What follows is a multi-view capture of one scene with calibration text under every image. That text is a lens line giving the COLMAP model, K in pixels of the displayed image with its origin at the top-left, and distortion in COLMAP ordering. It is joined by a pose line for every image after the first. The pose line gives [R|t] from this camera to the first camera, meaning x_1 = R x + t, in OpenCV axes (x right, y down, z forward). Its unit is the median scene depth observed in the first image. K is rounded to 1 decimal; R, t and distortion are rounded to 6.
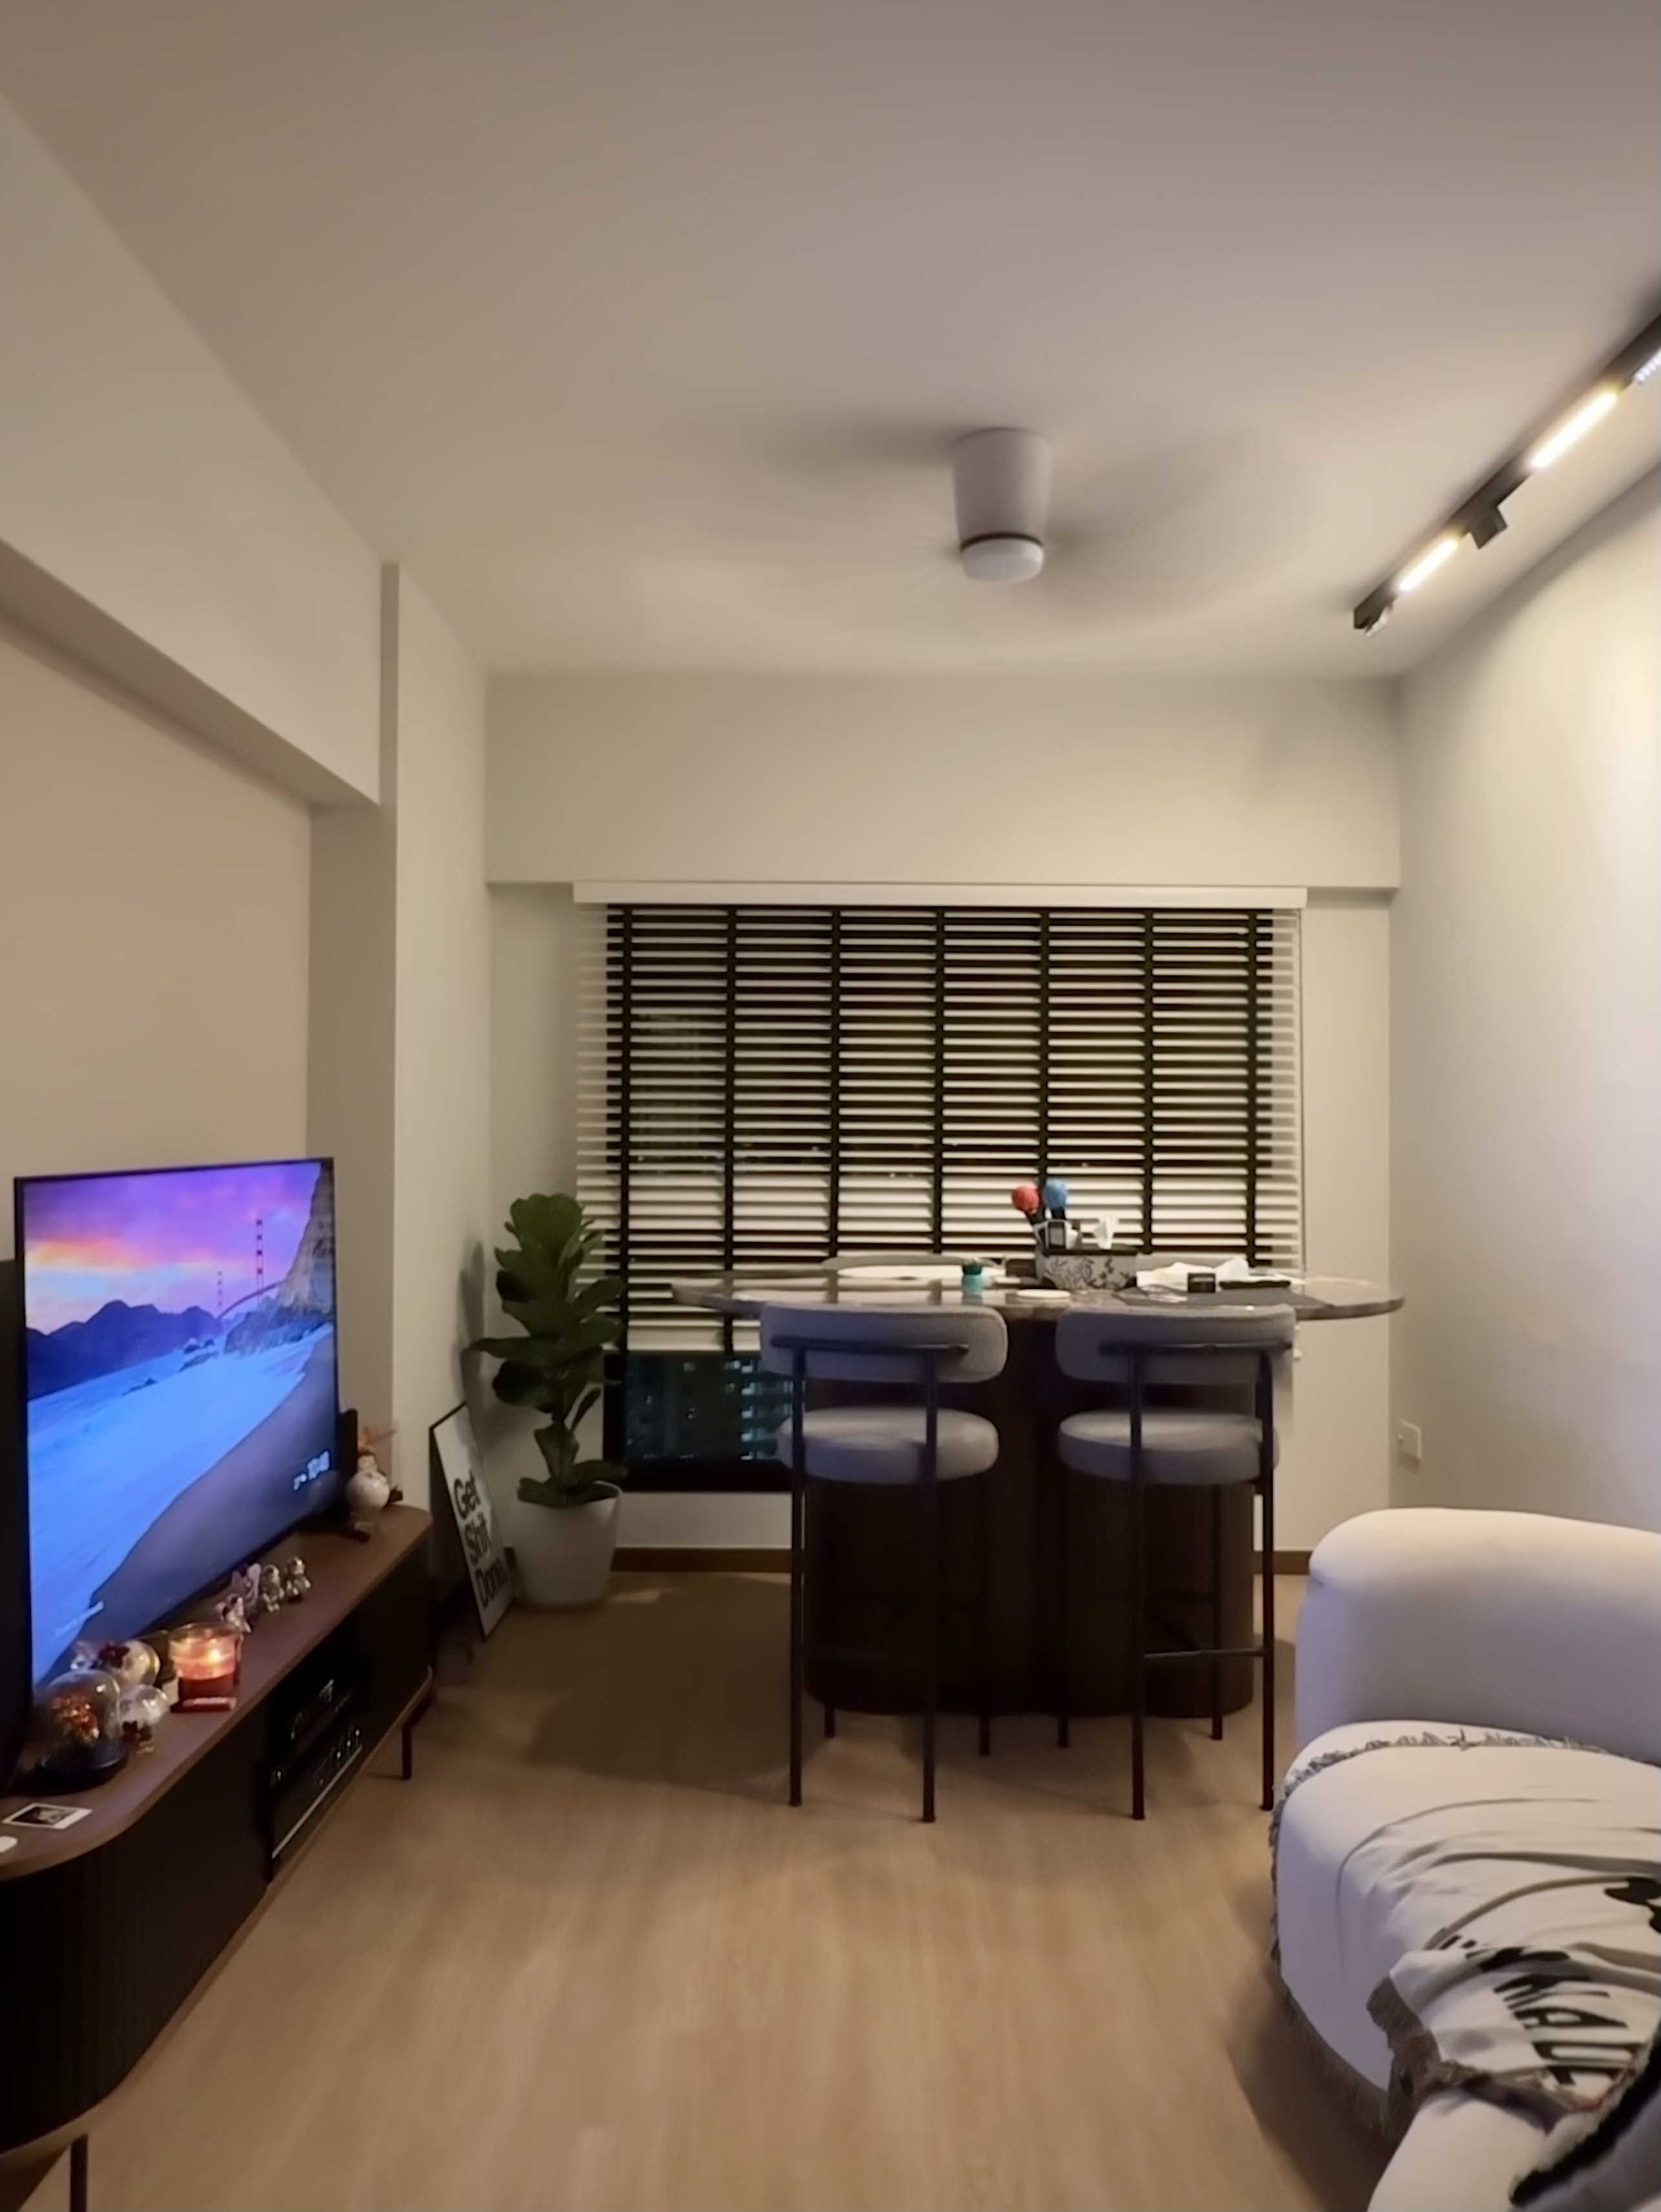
lens RADIAL K [[1564.0, 0, 852.6], [0, 1564.0, 1117.1], [0, 0, 1]] dist [-0.008600, 0.001499]
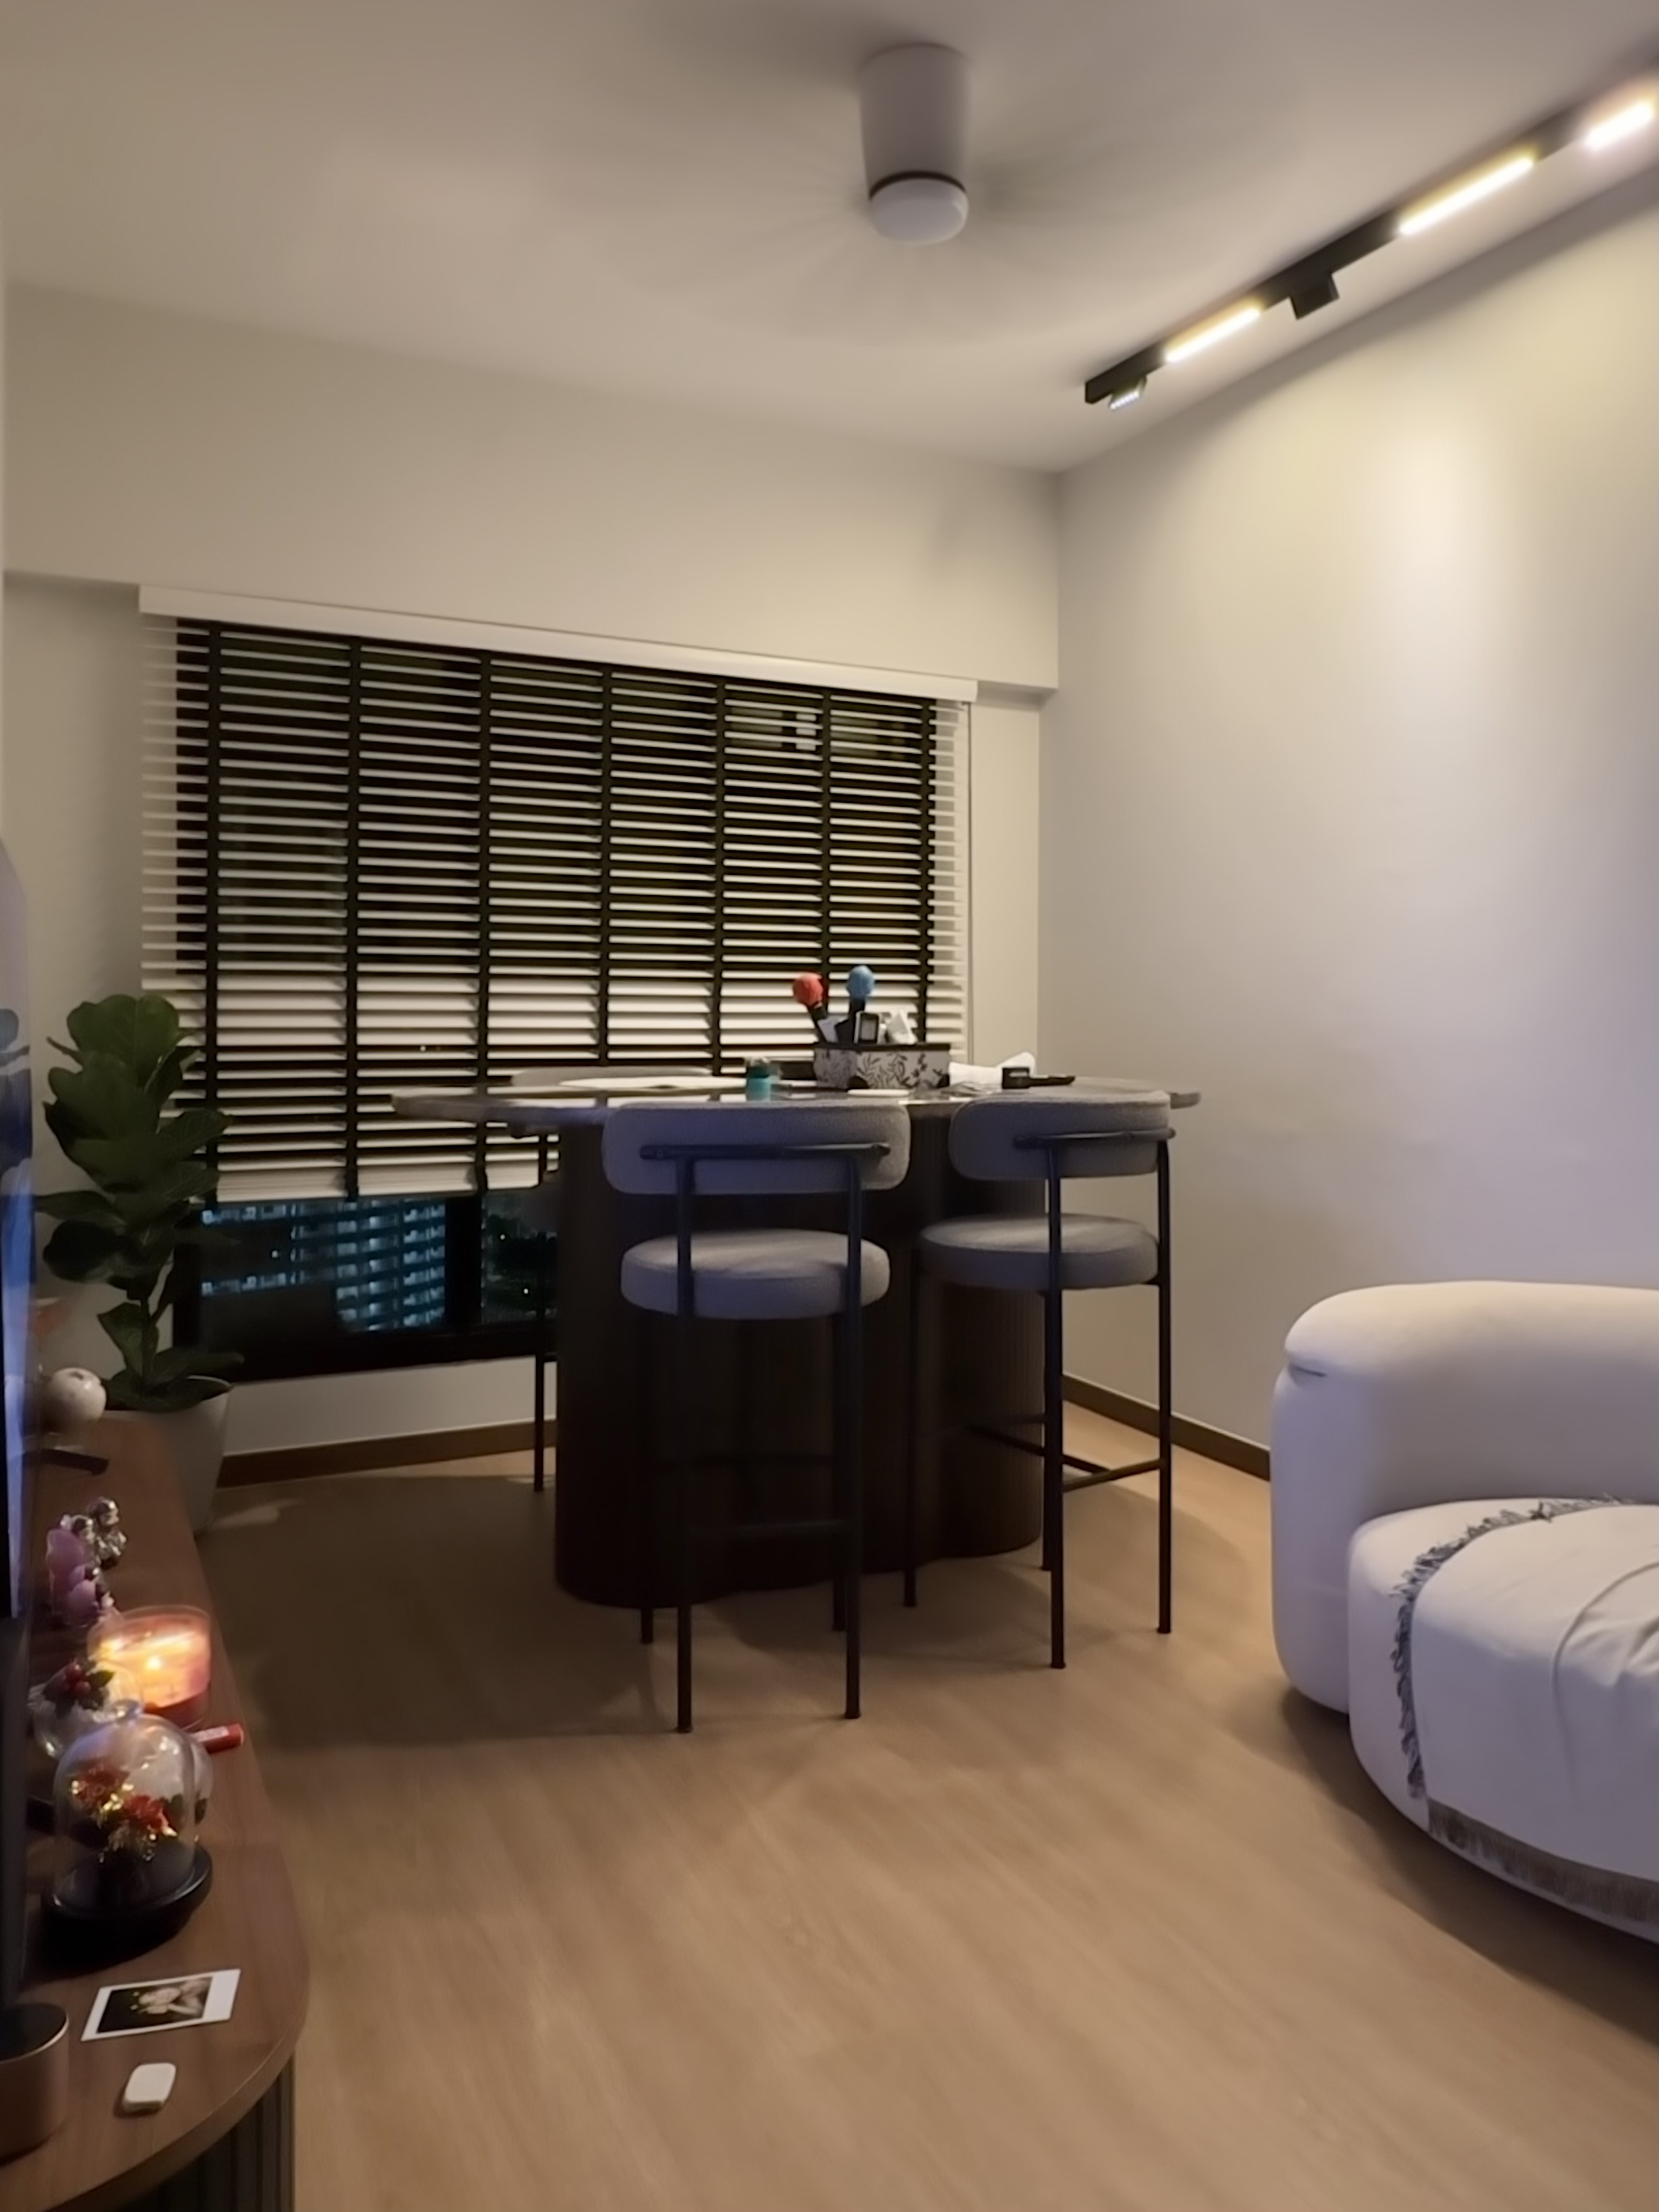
lens RADIAL K [[1563.9, 0, 751.4], [0, 1563.9, 1028.2], [0, 0, 1]] dist [-0.008600, 0.001499]
pose [[0.897035, -0.003184, 0.441949, -0.313992], [-0.005880, 0.999800, 0.019137, 0.059190], [-0.441921, -0.019766, 0.896836, 0.245486]]
